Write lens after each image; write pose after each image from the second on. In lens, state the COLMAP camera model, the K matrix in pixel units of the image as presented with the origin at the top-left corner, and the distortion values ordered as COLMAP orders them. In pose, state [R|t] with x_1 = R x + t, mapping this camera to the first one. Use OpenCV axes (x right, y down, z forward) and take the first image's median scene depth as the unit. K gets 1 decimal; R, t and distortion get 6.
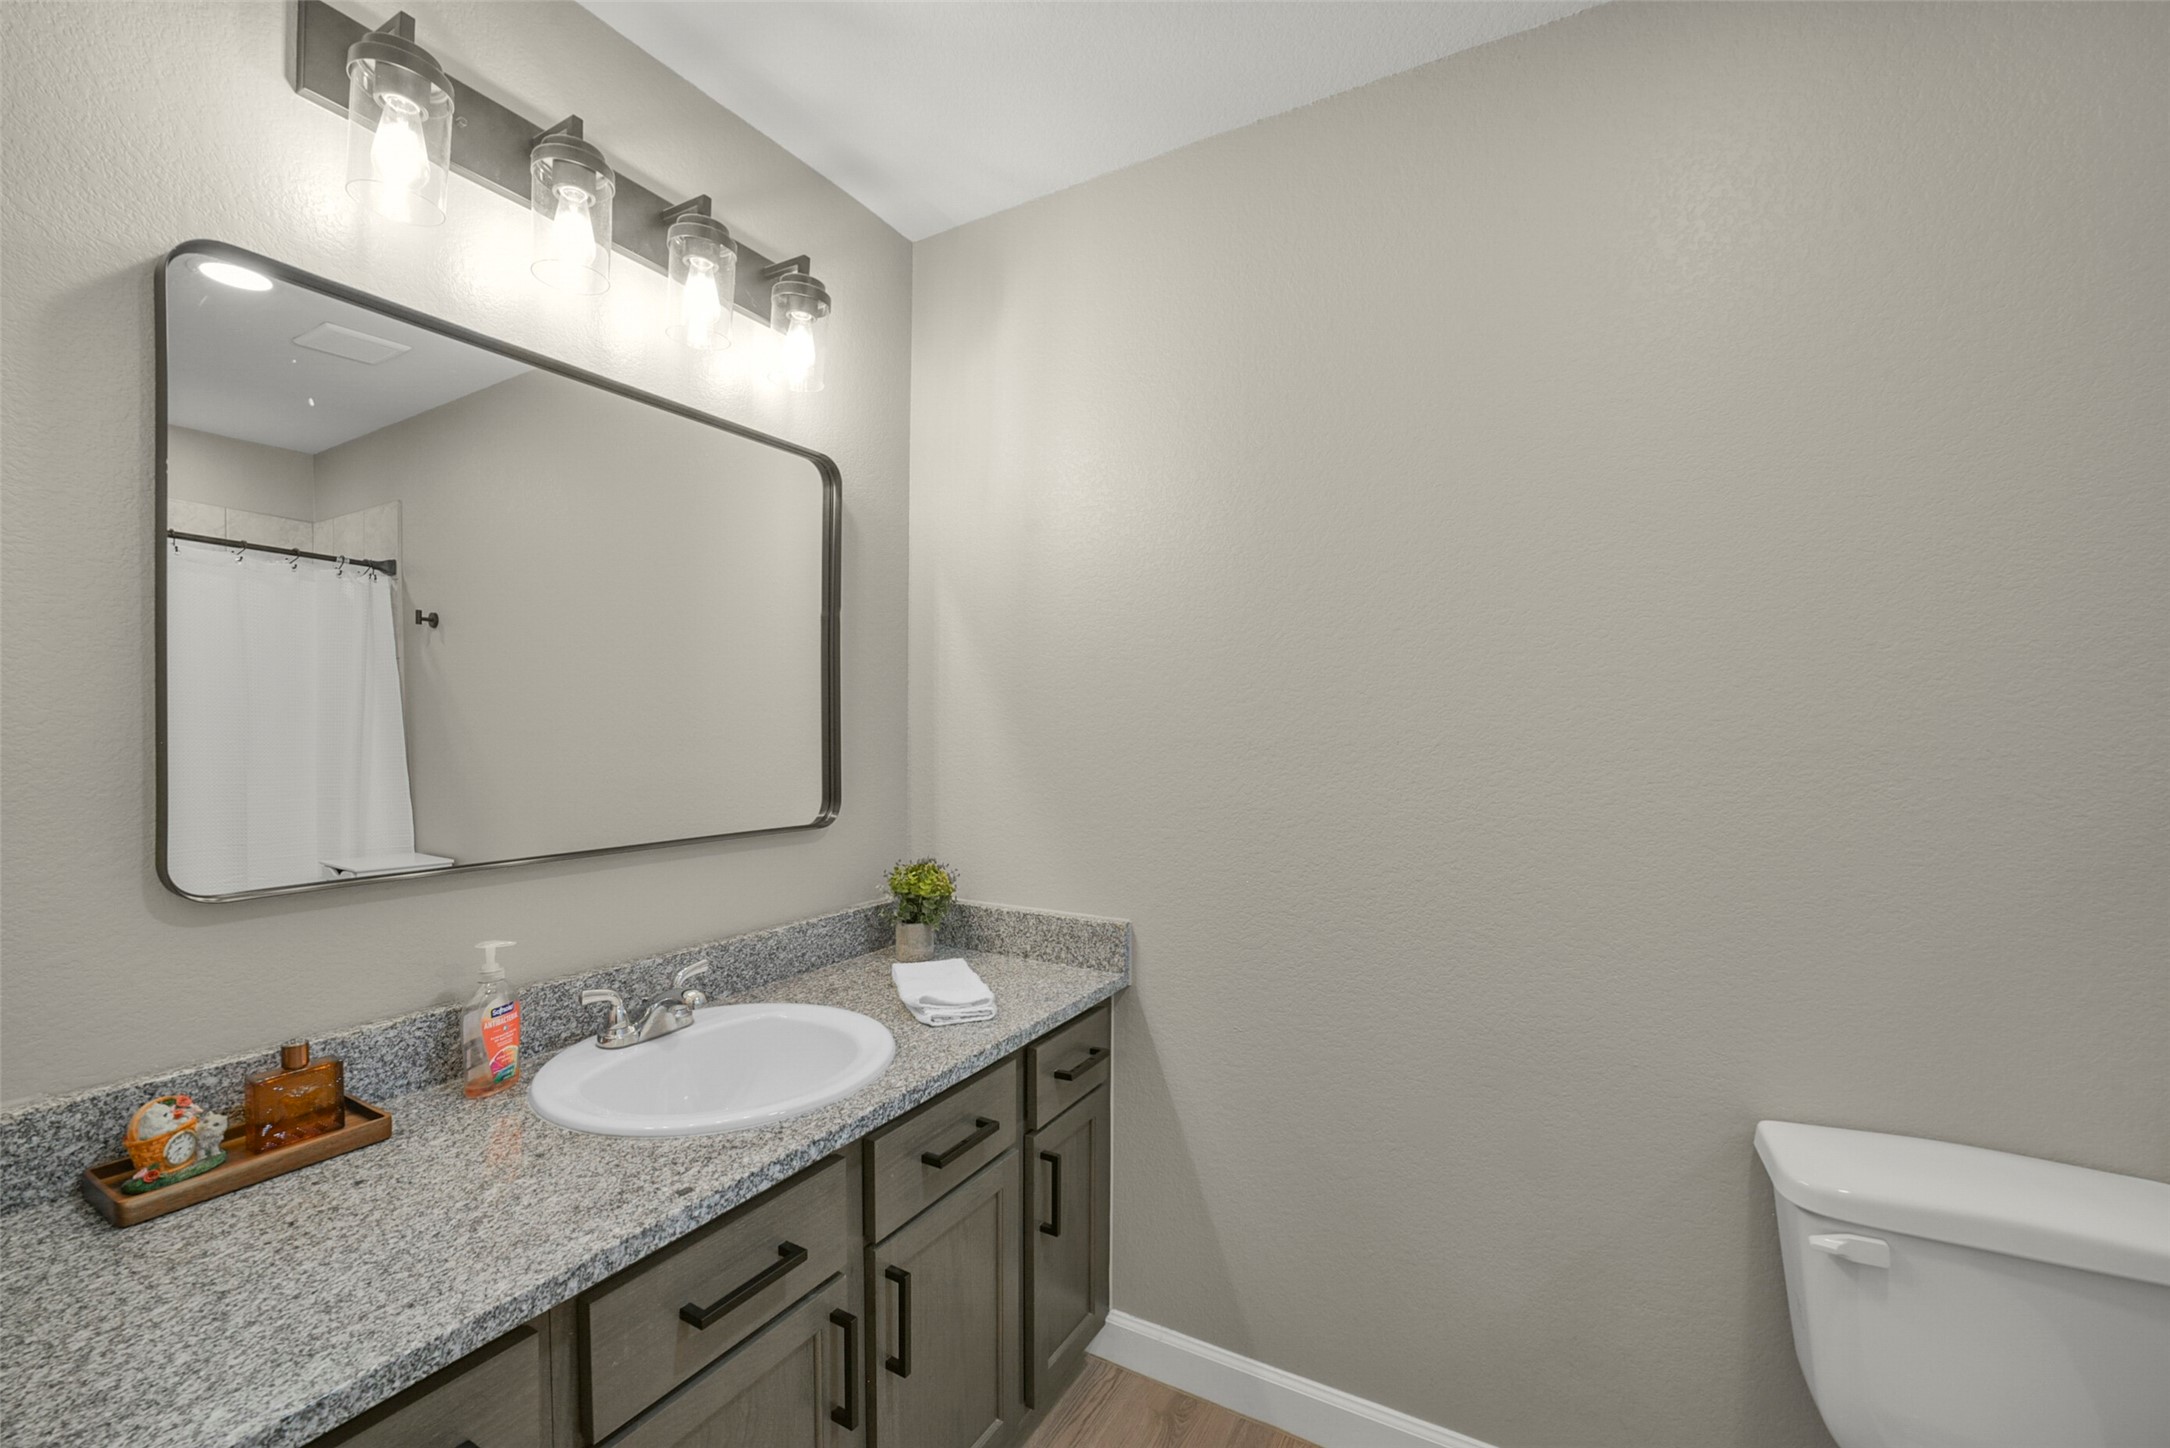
lens RADIAL K [[857.6, 0, 1090.9], [0, 857.6, 735.8], [0, 0, 1]] dist [-0.036312, 0.009984]
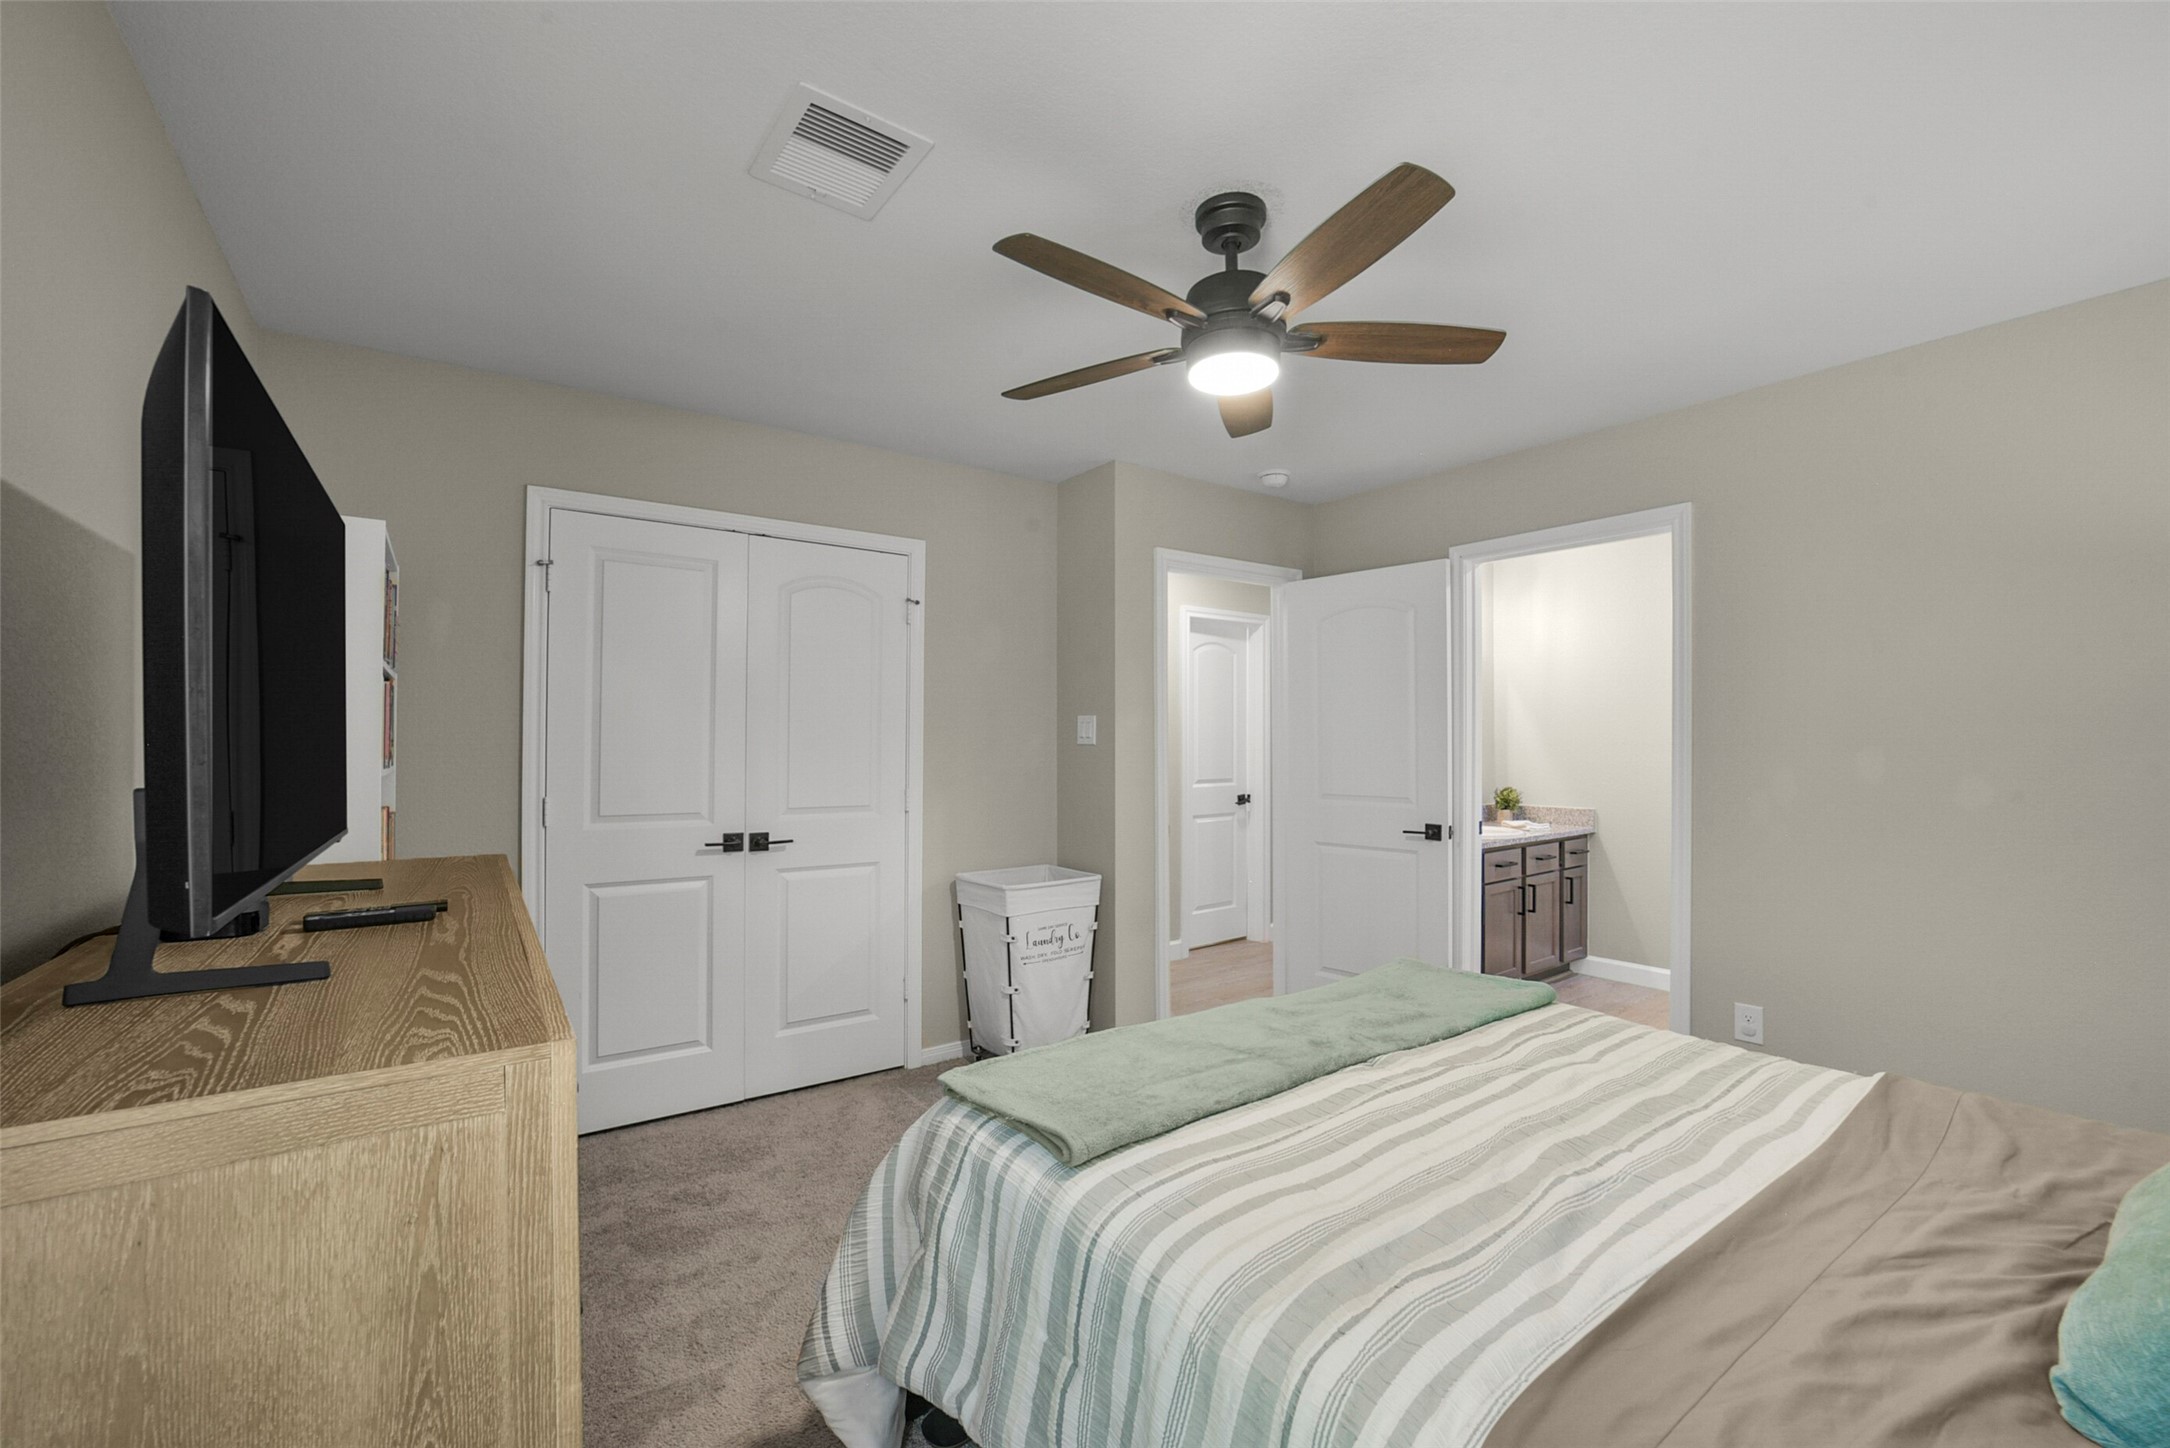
lens RADIAL K [[857.6, 0, 1090.9], [0, 857.6, 735.8], [0, 0, 1]] dist [-0.036312, 0.009984]
pose [[0.905881, -0.003631, -0.423516, -0.268930], [-0.002668, 0.999894, -0.014279, 0.025415], [0.423523, 0.014065, 0.905776, -2.156573]]
